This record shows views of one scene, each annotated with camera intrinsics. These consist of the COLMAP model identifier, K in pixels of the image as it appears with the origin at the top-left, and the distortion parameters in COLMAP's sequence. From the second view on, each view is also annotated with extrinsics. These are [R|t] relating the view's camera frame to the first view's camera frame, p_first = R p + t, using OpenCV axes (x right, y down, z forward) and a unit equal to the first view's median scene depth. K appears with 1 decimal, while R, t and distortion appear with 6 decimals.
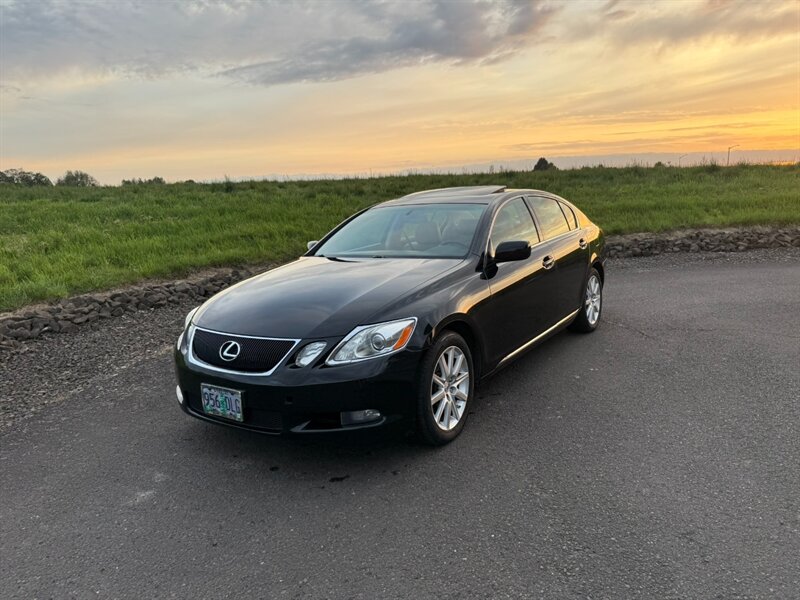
lens RADIAL K [[567.0, 0, 403.9], [0, 567.0, 291.9], [0, 0, 1]] dist [0.024841, -0.035943]
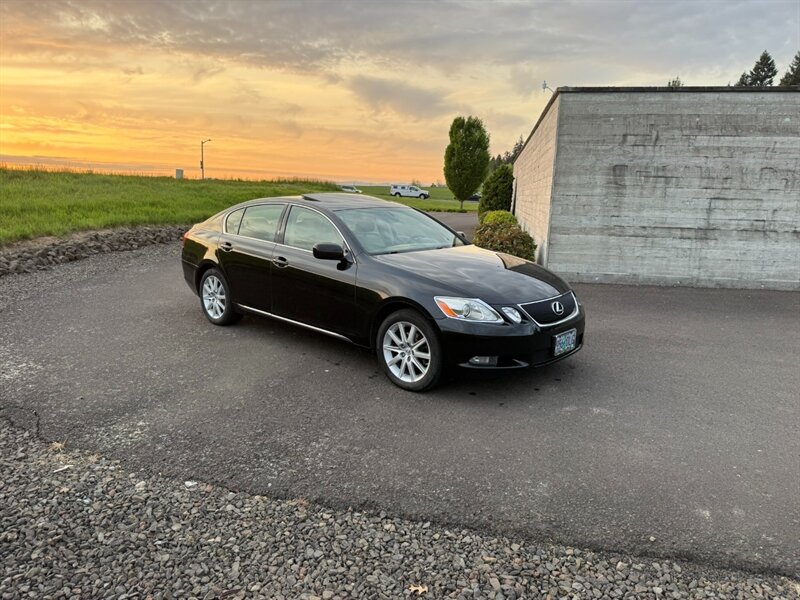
lens RADIAL K [[567.0, 0, 400.0], [0, 567.0, 300.5], [0, 0, 1]] dist [0.024841, -0.035943]
pose [[0.163807, -0.144910, 0.975791, -0.546725], [0.136977, 0.982911, 0.122973, -0.046170], [-0.976936, 0.113517, 0.180857, 0.344710]]
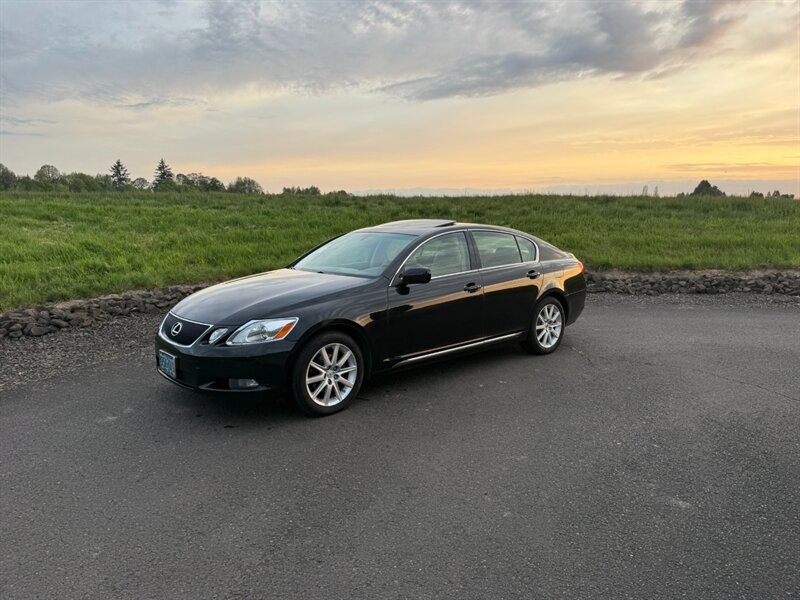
lens RADIAL K [[567.0, 0, 401.9], [0, 567.0, 301.7], [0, 0, 1]] dist [0.024841, -0.035943]
pose [[0.967965, 0.086859, -0.235582, 0.175615], [-0.088880, 0.996040, 0.002045, -0.005621], [0.234827, 0.018960, 0.971852, -0.080013]]
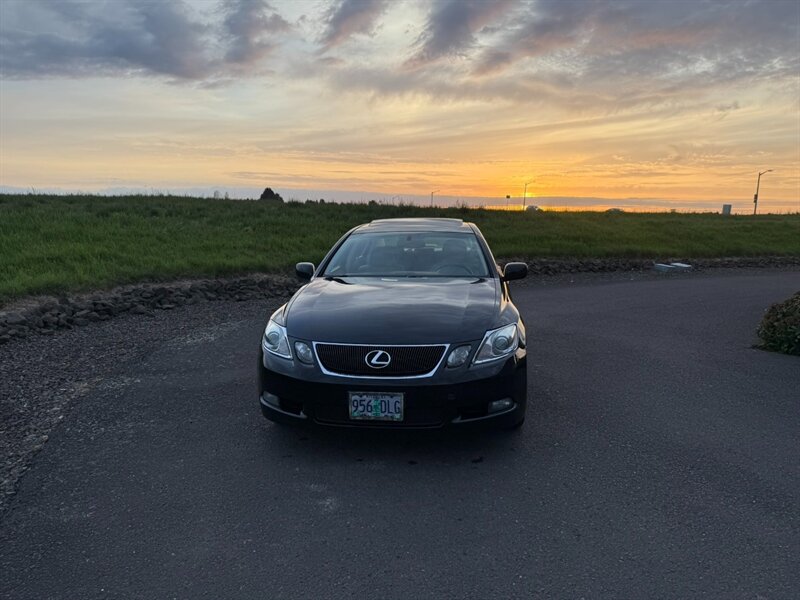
lens RADIAL K [[567.0, 0, 398.9], [0, 567.0, 301.2], [0, 0, 1]] dist [0.024841, -0.035943]
pose [[0.892971, -0.018685, 0.449726, -0.231020], [0.034154, 0.999070, -0.026307, 0.006946], [-0.448816, 0.038851, 0.892779, 0.001417]]
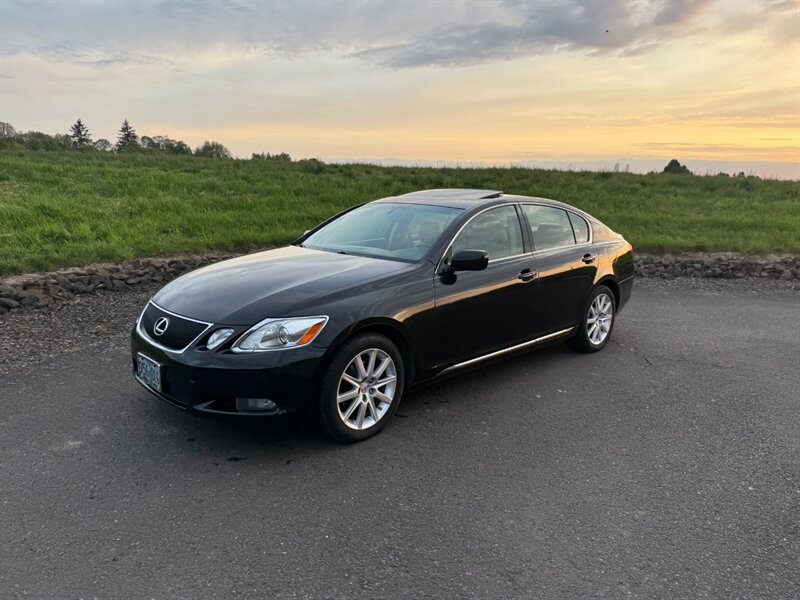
lens RADIAL K [[567.0, 0, 403.4], [0, 567.0, 301.2], [0, 0, 1]] dist [0.024841, -0.035943]
pose [[0.977396, 0.114783, -0.177542, 0.100809], [-0.108452, 0.993083, 0.044991, -0.012954], [0.181478, -0.024719, 0.983084, 0.006187]]
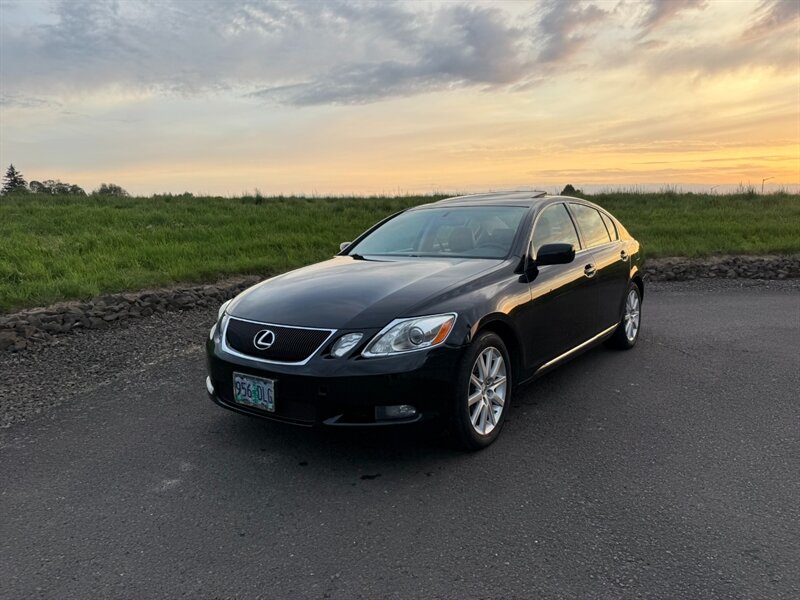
lens RADIAL K [[567.0, 0, 398.5], [0, 567.0, 300.3], [0, 0, 1]] dist [0.024841, -0.035943]
pose [[0.998158, 0.039358, -0.046159, -0.010121], [-0.040454, 0.998915, -0.023062, 0.015007], [0.045202, 0.024887, 0.998668, 0.010948]]
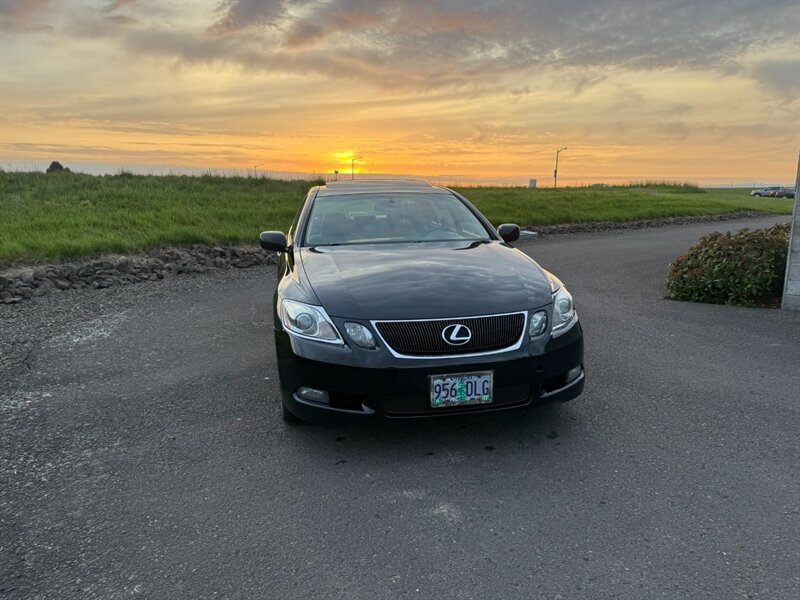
lens RADIAL K [[567.0, 0, 402.9], [0, 567.0, 300.2], [0, 0, 1]] dist [0.024841, -0.035943]
pose [[0.710510, -0.091356, 0.697732, -0.307783], [0.095696, 0.994870, 0.032813, 0.003003], [-0.697150, 0.043456, 0.715607, 0.120580]]
